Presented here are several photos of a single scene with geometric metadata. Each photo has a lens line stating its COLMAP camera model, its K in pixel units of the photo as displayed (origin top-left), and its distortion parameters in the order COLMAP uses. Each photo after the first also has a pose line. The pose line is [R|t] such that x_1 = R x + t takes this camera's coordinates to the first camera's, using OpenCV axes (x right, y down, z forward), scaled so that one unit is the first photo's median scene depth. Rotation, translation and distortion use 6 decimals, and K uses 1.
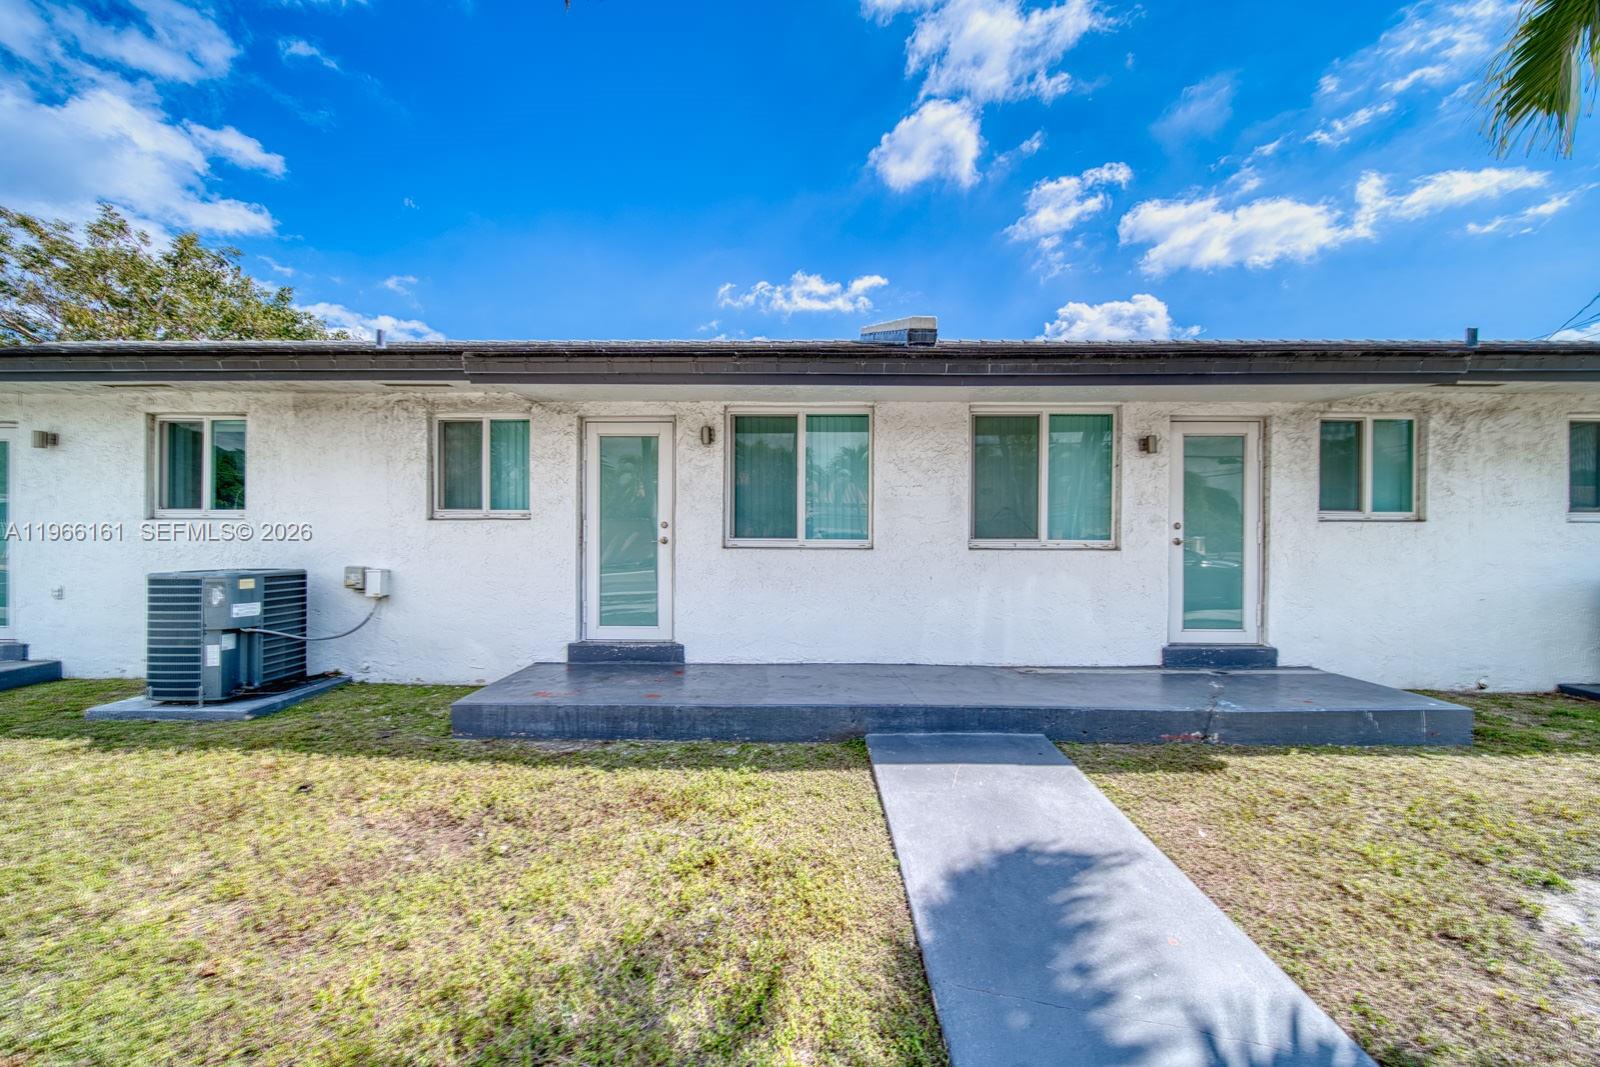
lens RADIAL K [[567.1, 0, 795.1], [0, 567.1, 539.8], [0, 0, 1]] dist [0.009188, -0.001299]
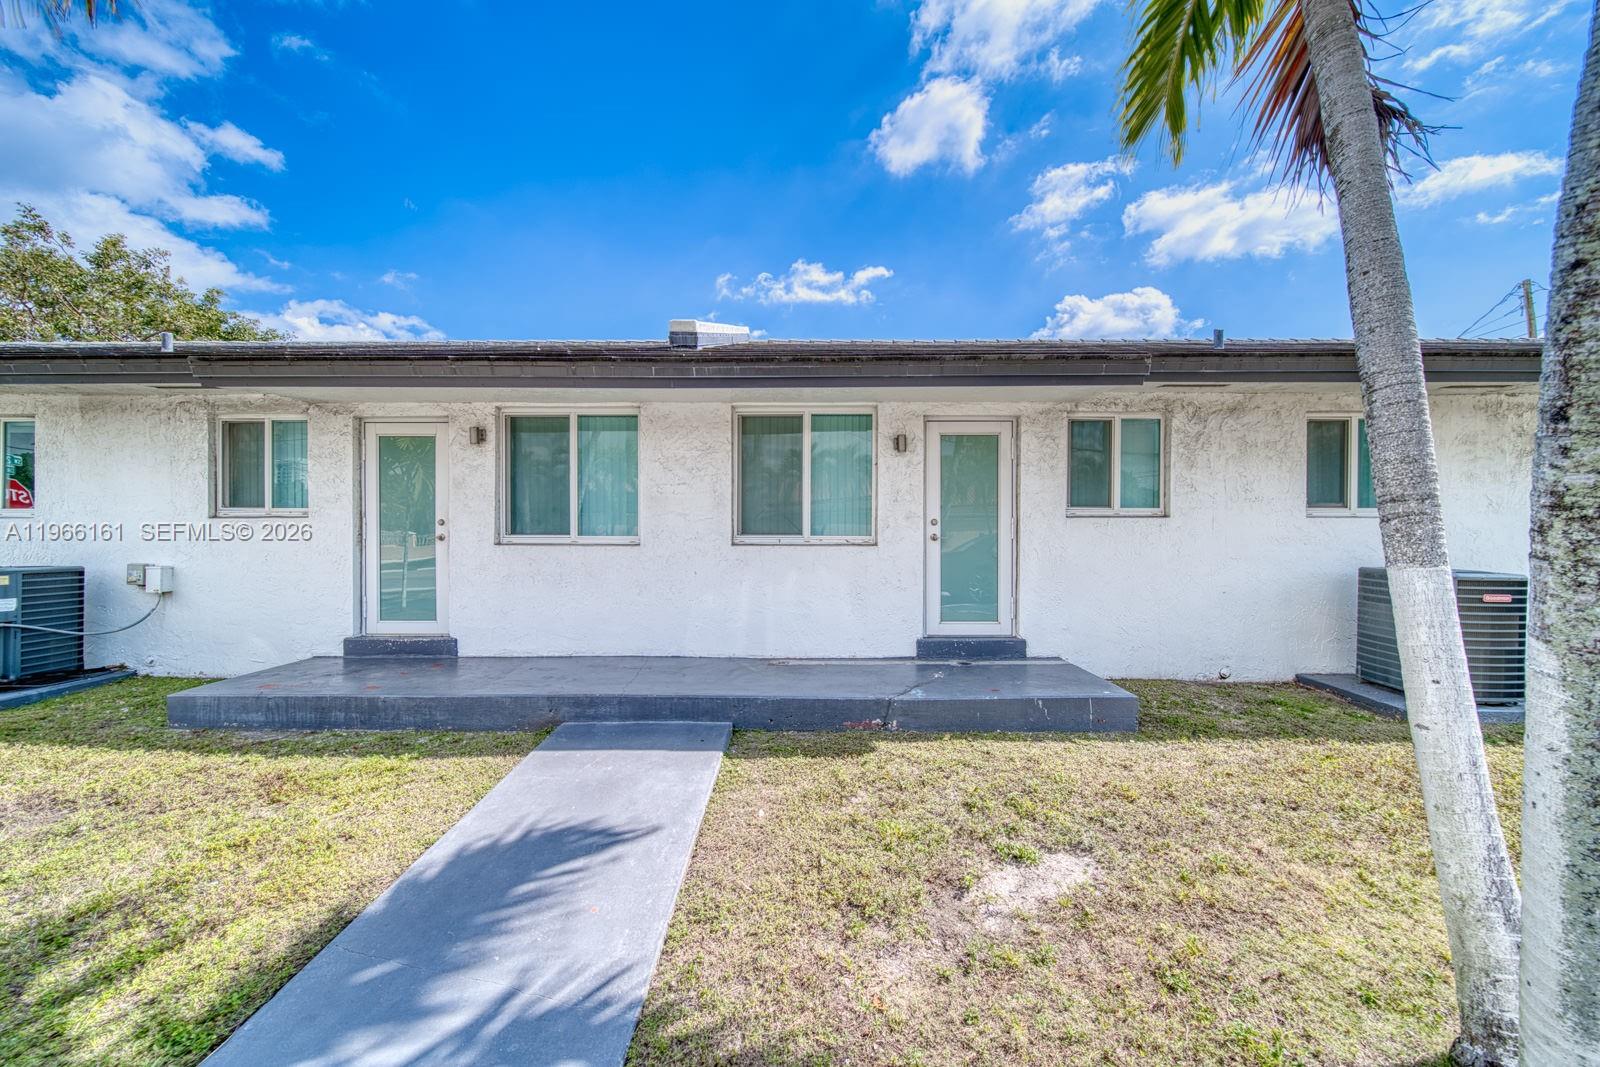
lens RADIAL K [[567.1, 0, 800.9], [0, 567.1, 537.4], [0, 0, 1]] dist [0.009188, -0.001299]
pose [[0.999981, -0.002760, -0.005540, 0.435622], [0.002808, 0.999958, 0.008689, -0.006093], [0.005516, -0.008704, 0.999947, -0.032391]]
